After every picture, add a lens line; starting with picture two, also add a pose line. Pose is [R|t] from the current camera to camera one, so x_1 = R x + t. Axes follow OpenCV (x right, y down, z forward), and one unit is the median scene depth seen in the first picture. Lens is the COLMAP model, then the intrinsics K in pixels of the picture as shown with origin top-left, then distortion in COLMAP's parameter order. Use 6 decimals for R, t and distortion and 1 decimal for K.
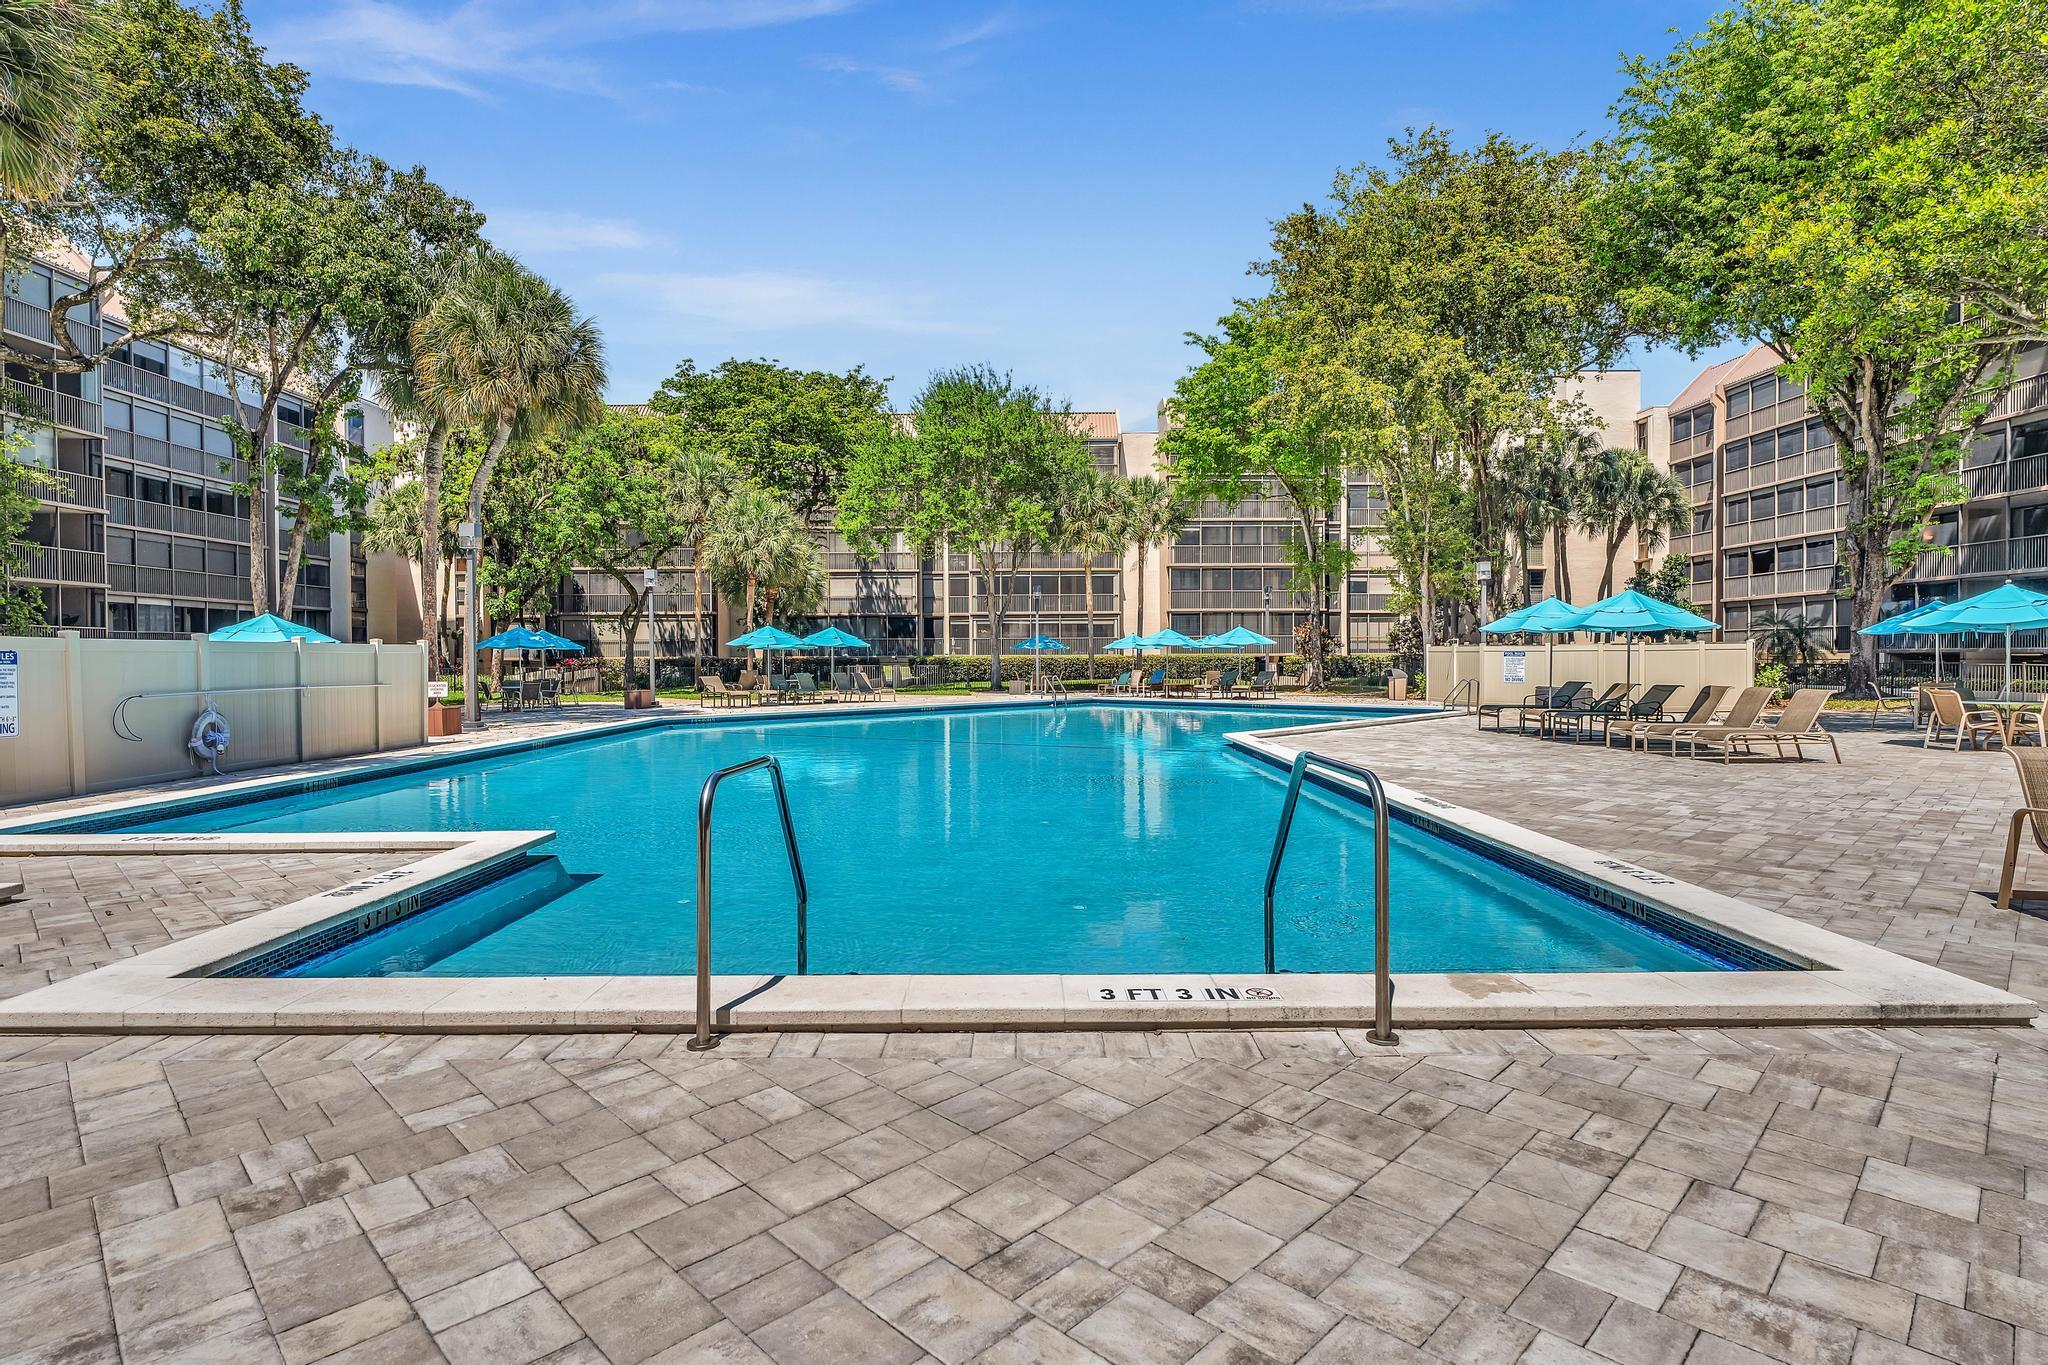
lens RADIAL K [[1057.6, 0, 1024.0], [0, 1057.6, 682.5], [0, 0, 1]] dist [0.000971, 0.000299]
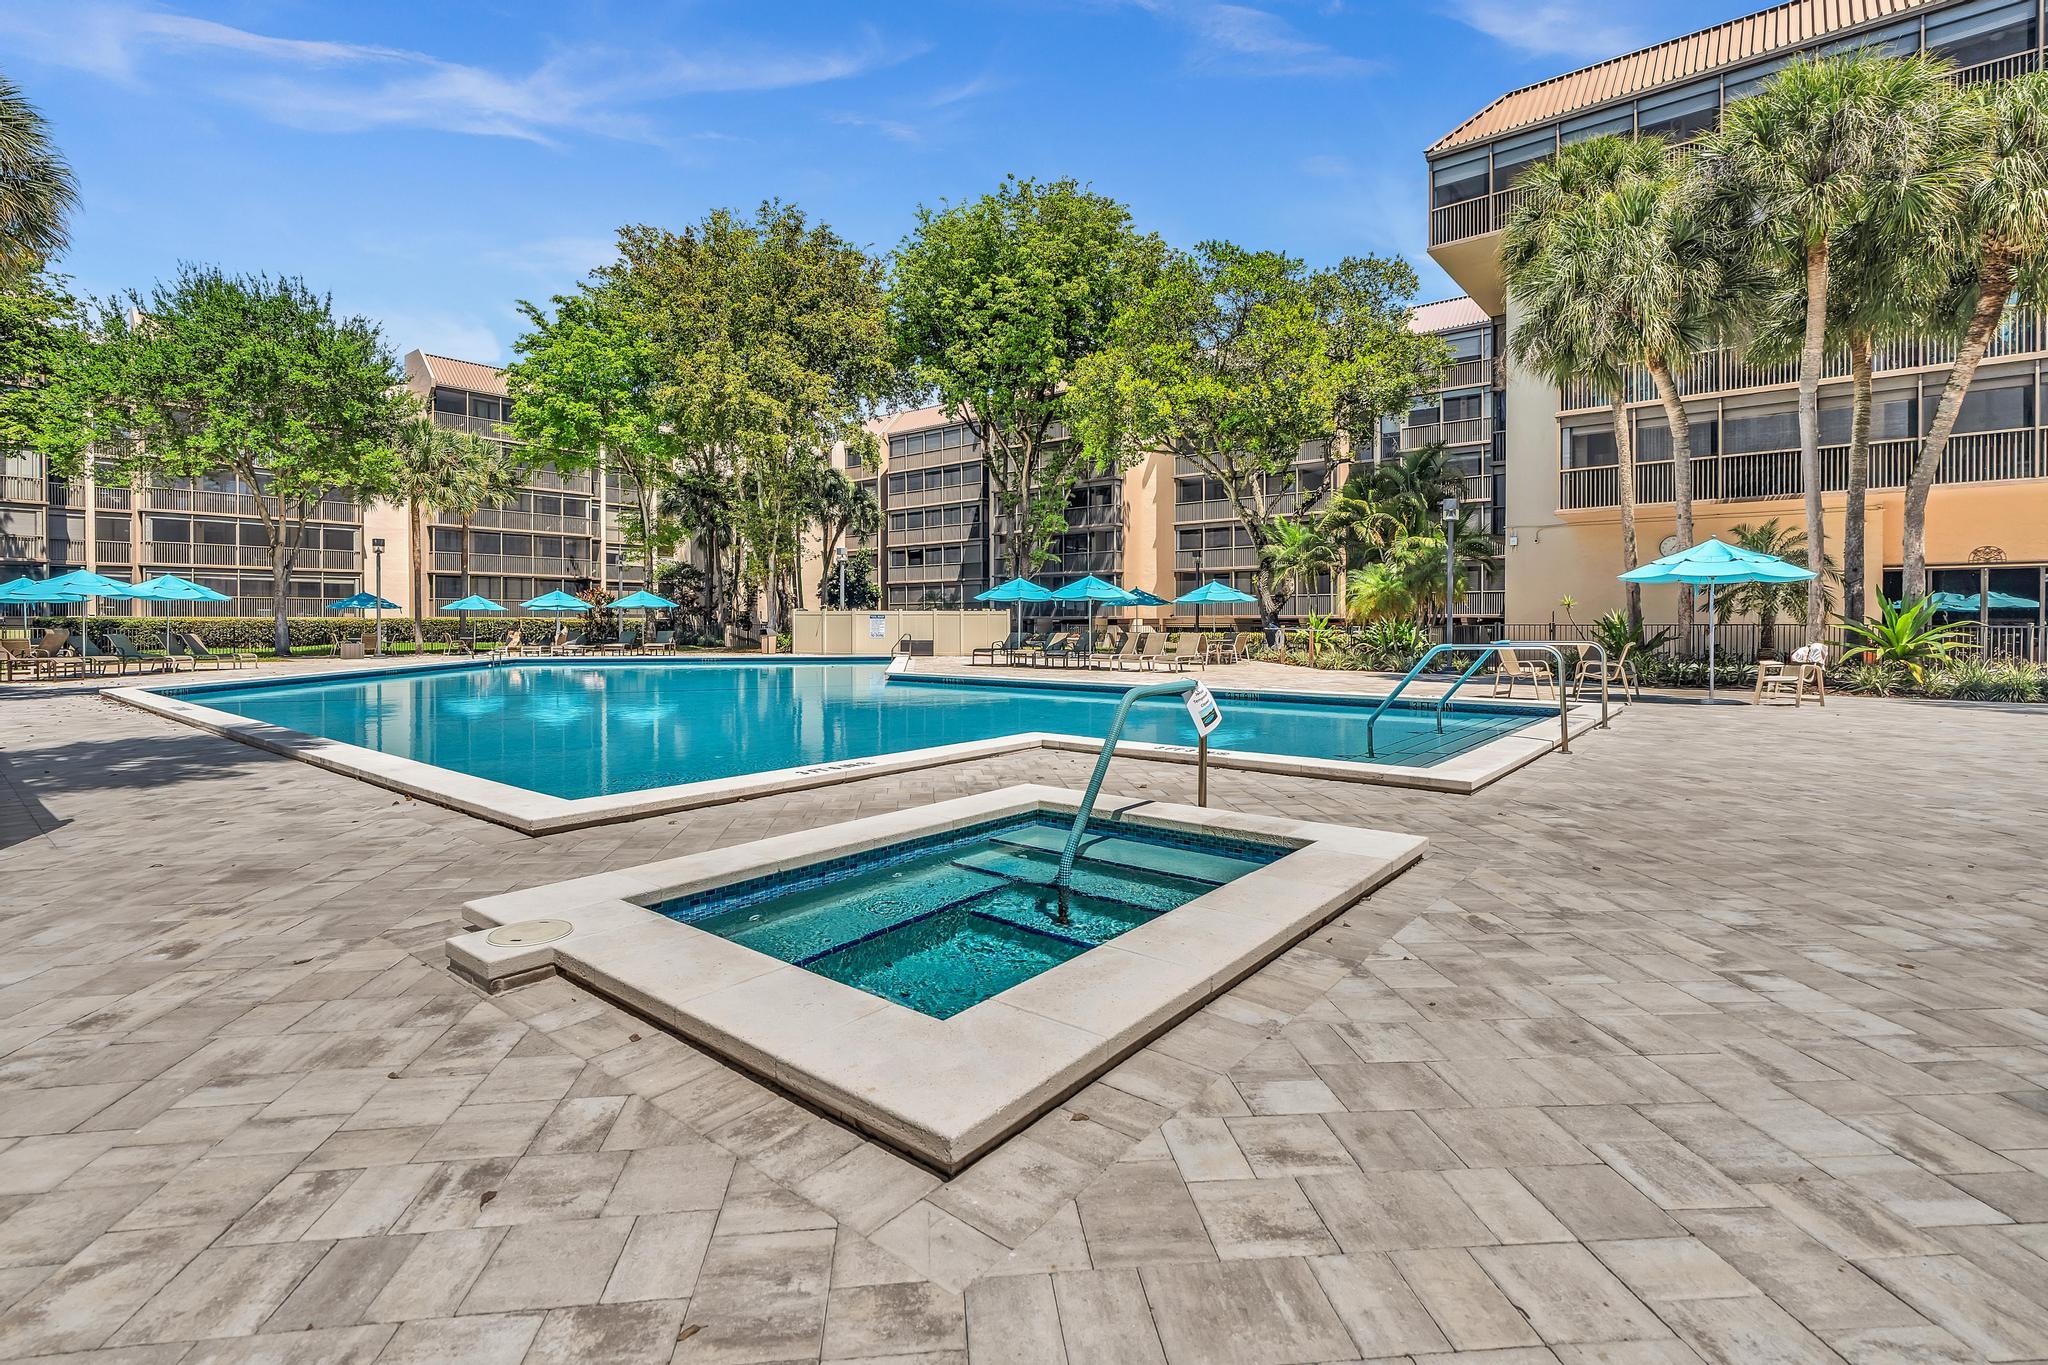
lens RADIAL K [[938.6, 0, 1020.7], [0, 938.6, 644.7], [0, 0, 1]] dist [0.001134, 0.000223]
pose [[0.647008, -0.013060, 0.762371, -0.207530], [0.016094, 0.999864, 0.003470, 0.004898], [-0.762313, 0.010025, 0.647131, 0.046060]]
